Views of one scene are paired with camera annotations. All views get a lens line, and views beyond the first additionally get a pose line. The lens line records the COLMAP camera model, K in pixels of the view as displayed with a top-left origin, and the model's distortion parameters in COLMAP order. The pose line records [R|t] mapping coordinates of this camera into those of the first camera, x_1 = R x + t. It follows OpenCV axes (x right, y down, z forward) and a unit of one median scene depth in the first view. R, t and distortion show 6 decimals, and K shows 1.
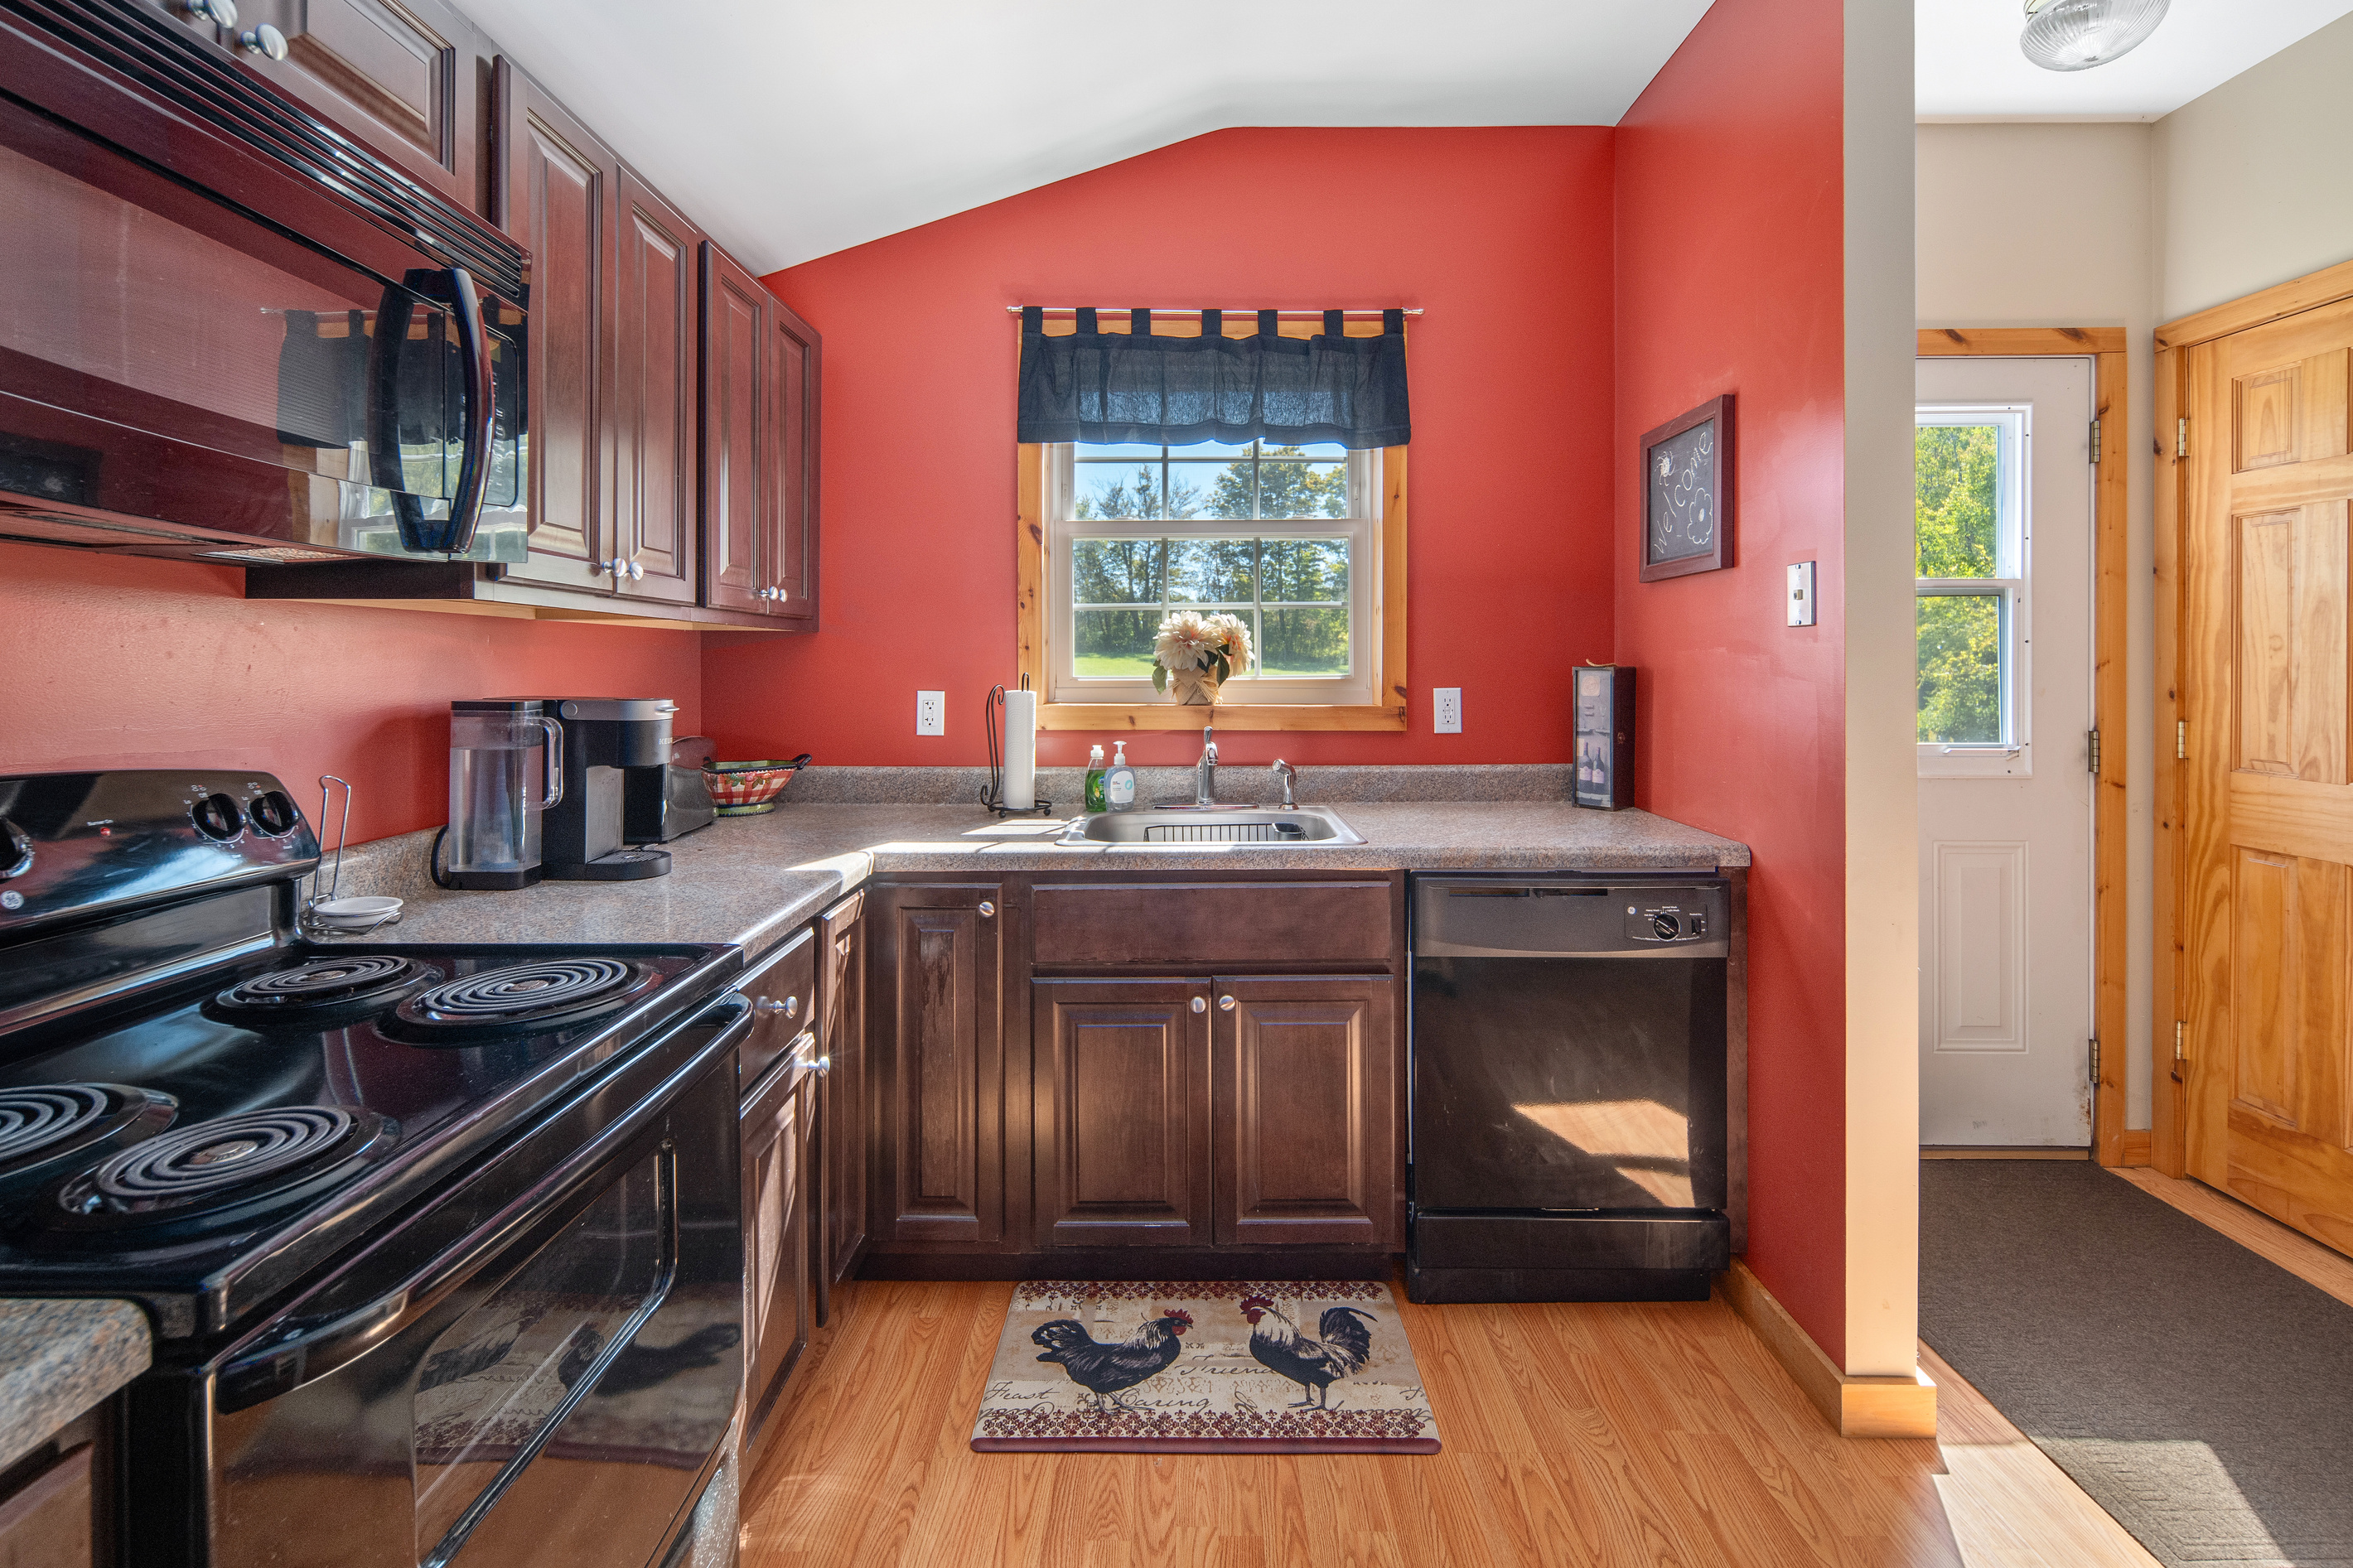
lens RADIAL K [[1041.0, 0, 1175.0], [0, 1041.0, 662.7], [0, 0, 1]] dist [0.001836, 0.000059]
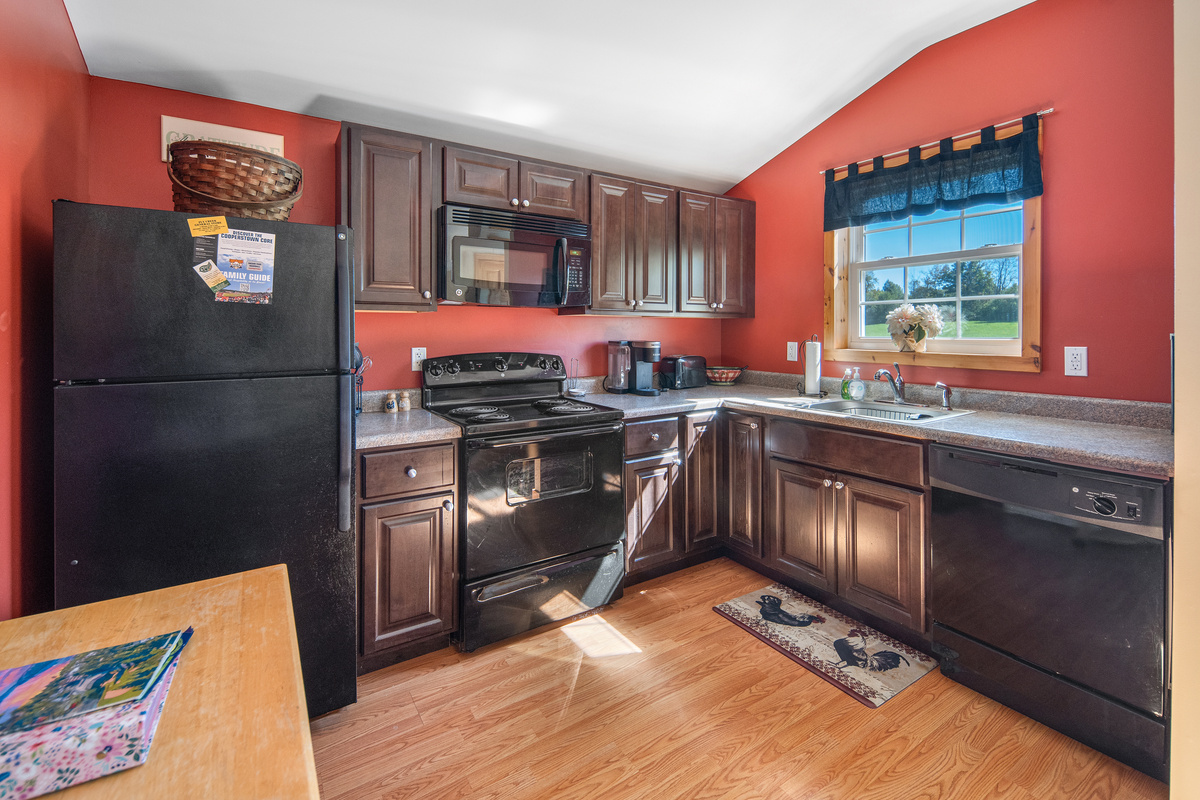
lens RADIAL K [[526.2, 0, 599.2], [0, 526.2, 330.6], [0, 0, 1]] dist [0.002185, 0.000267]
pose [[0.544615, 0.001725, -0.838684, 0.699644], [0.001523, 0.999994, 0.003045, -0.004106], [0.838685, -0.002936, 0.544610, -0.028192]]
